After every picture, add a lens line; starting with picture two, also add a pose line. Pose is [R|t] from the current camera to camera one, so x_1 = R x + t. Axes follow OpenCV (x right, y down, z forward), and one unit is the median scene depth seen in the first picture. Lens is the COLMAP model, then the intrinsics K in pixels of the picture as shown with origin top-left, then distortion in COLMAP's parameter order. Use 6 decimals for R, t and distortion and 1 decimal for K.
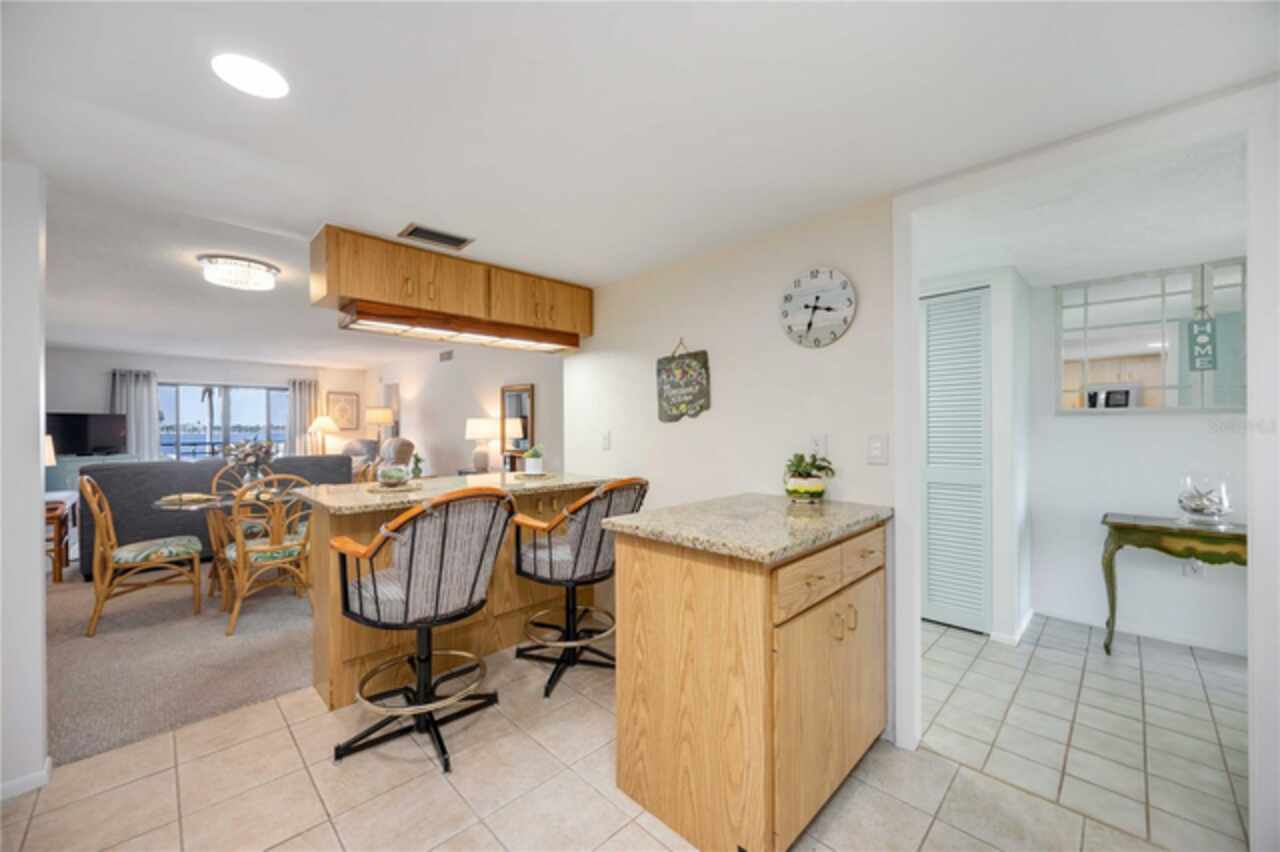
lens RADIAL K [[495.7, 0, 640.0], [0, 495.7, 426.0], [0, 0, 1]] dist [-0.005174, -0.000067]
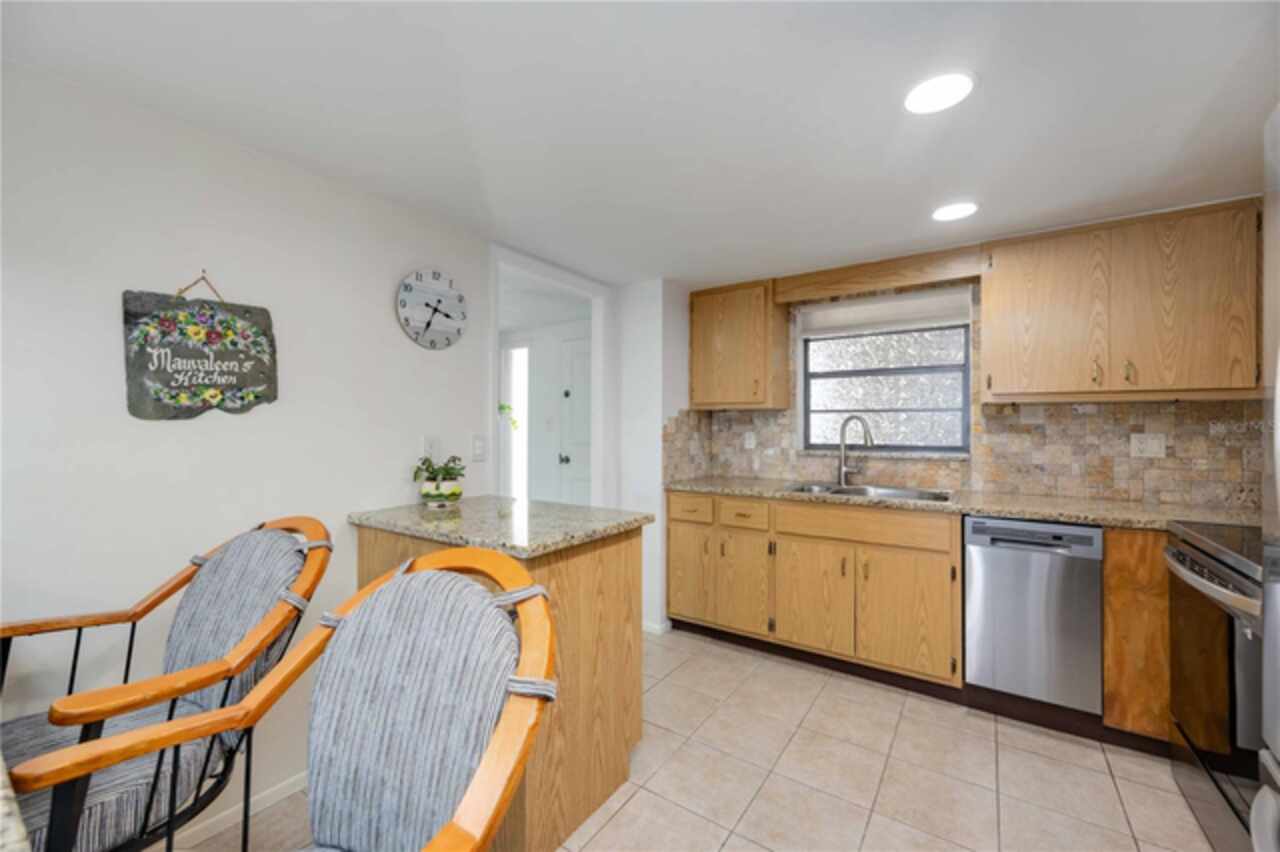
lens RADIAL K [[507.1, 0, 636.0], [0, 507.1, 424.4], [0, 0, 1]] dist [0.000467, 0.000145]
pose [[-0.184207, 0.009938, 0.982837, -0.579205], [-0.001645, 0.999944, -0.010419, 0.001866], [-0.982886, -0.003536, -0.184181, 0.635258]]
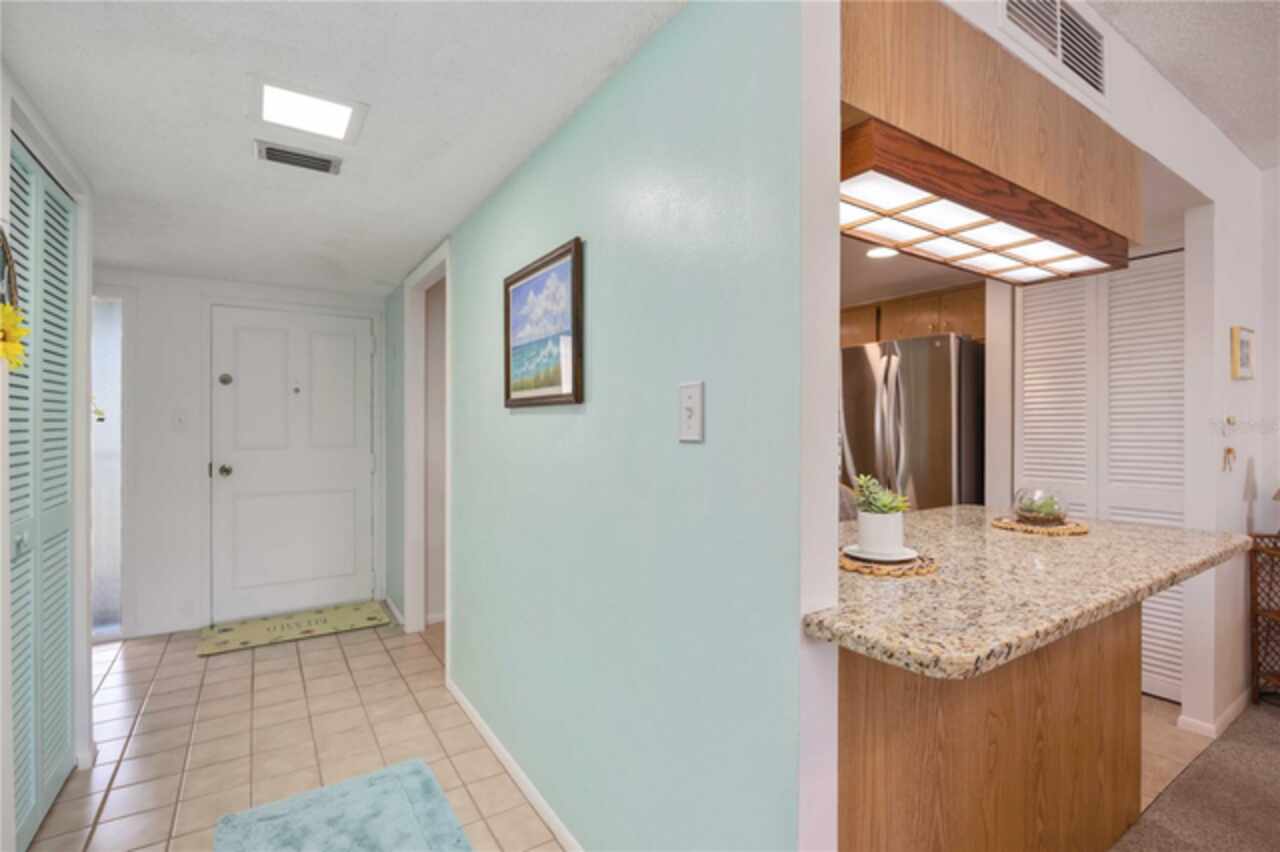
lens RADIAL K [[586.6, 0, 640.0], [0, 586.6, 426.0], [0, 0, 1]] dist [-0.003480, -0.000645]
pose [[-0.979364, 0.004308, 0.202060, -0.138171], [0.004157, 0.999991, -0.001170, 0.001097], [-0.202063, -0.000306, -0.979372, 1.719550]]
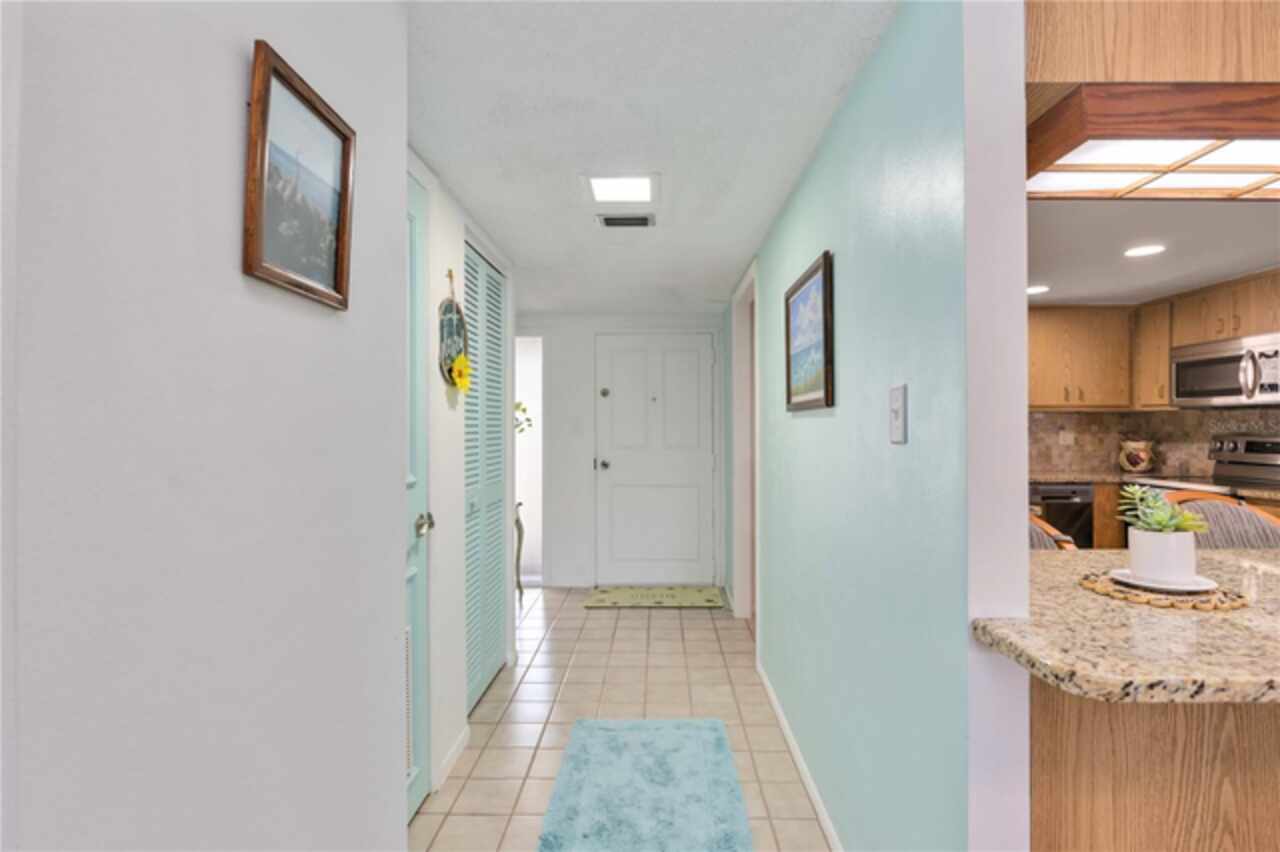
lens RADIAL K [[618.8, 0, 654.6], [0, 618.8, 424.7], [0, 0, 1]] dist [0.000131, 0.000274]
pose [[-0.702903, 0.012228, 0.711181, -0.314544], [0.006208, 0.999920, -0.011057, 0.002506], [-0.711259, -0.003357, -0.702922, 1.752604]]
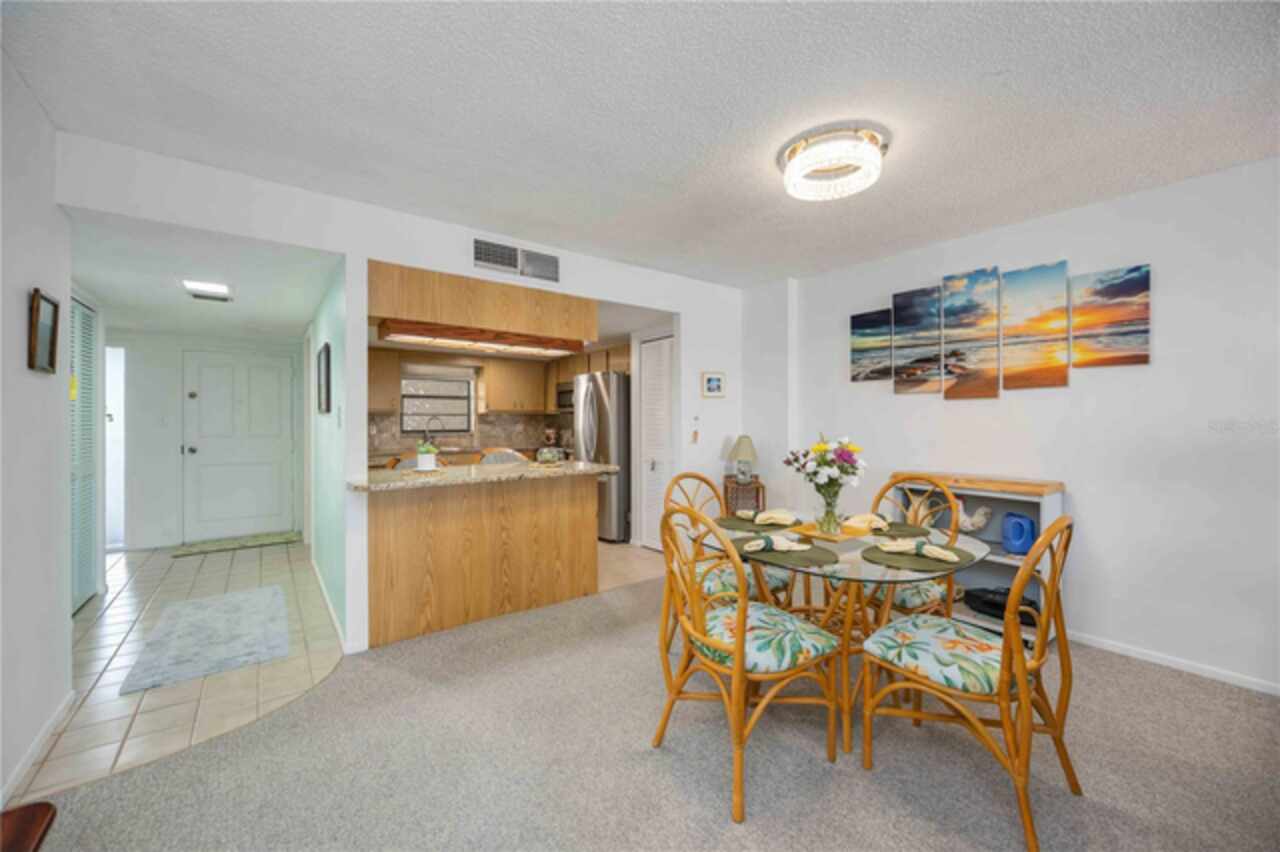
lens RADIAL K [[489.2, 0, 633.9], [0, 489.2, 421.7], [0, 0, 1]] dist [-0.001014, -0.000130]
pose [[-0.990872, 0.009063, 0.134499, -0.876159], [0.008832, 0.999958, -0.002315, 0.007860], [-0.134515, -0.001106, -0.990911, 2.230208]]
